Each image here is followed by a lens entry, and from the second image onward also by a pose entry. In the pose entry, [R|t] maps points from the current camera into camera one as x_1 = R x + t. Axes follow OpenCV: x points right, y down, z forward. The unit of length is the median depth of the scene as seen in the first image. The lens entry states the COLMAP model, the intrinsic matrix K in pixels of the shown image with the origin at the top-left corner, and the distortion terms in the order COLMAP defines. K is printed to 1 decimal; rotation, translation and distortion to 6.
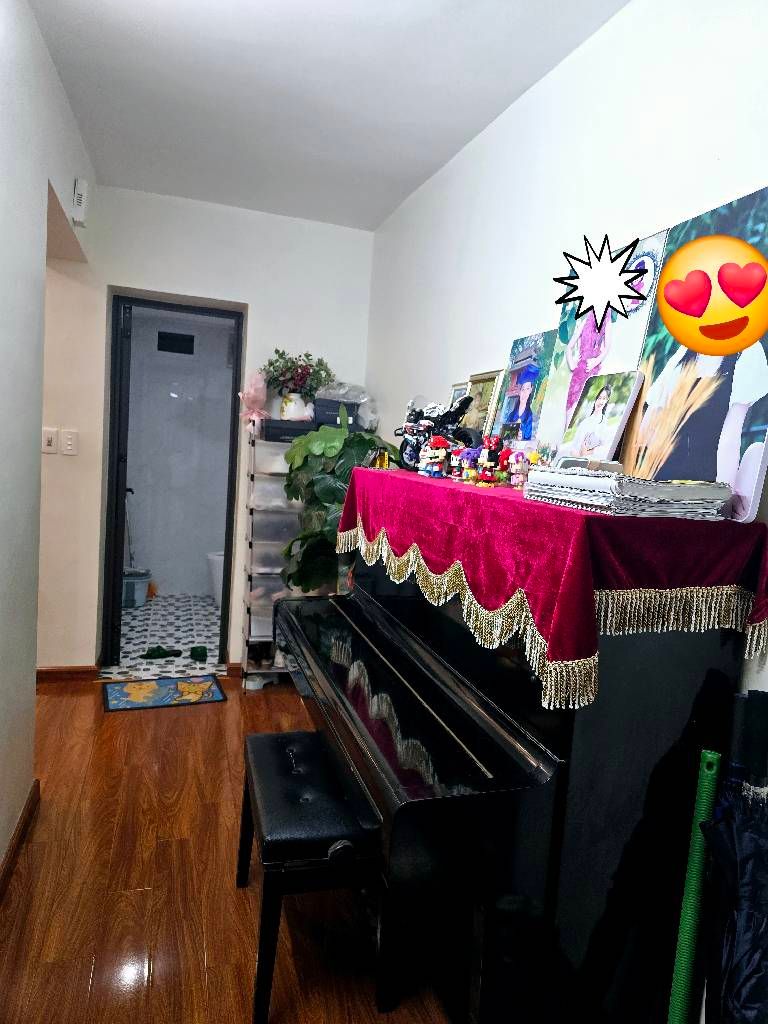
lens RADIAL K [[686.5, 0, 386.6], [0, 686.5, 510.4], [0, 0, 1]] dist [0.006188, 0.000287]
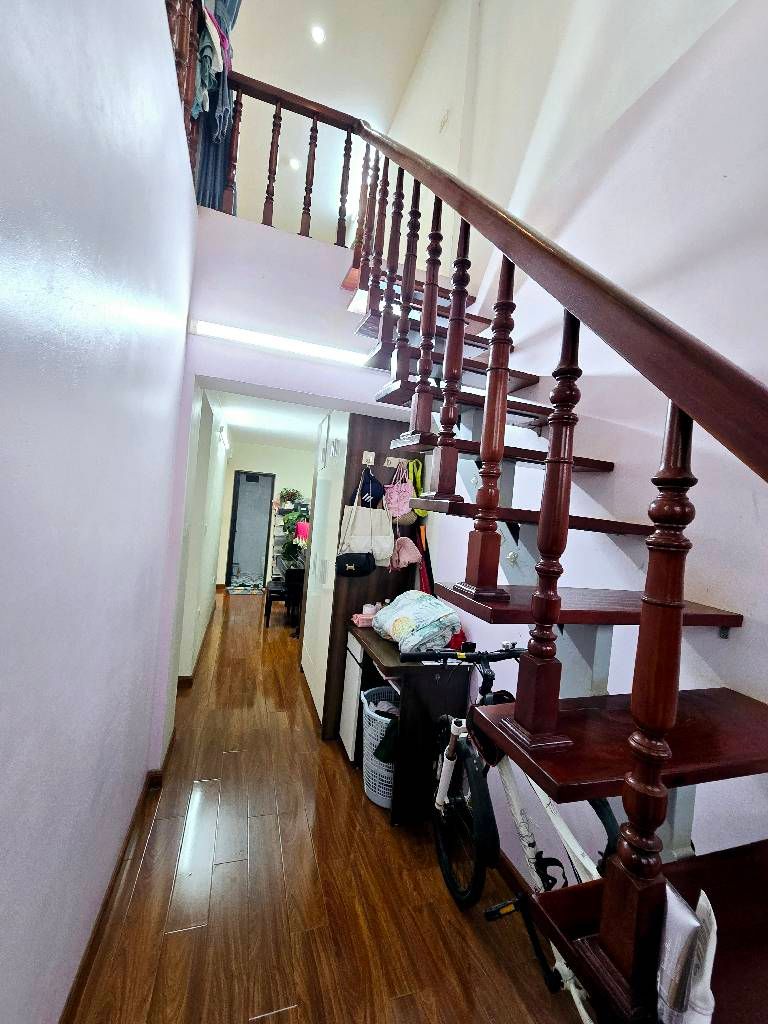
lens RADIAL K [[420.8, 0, 383.7], [0, 420.8, 513.8], [0, 0, 1]] dist [-0.007235, 0.001448]
pose [[0.999717, 0.013012, 0.019916, 0.284014], [-0.010947, 0.994876, -0.100504, 0.089778], [-0.021121, 0.100257, 0.994737, -1.018935]]
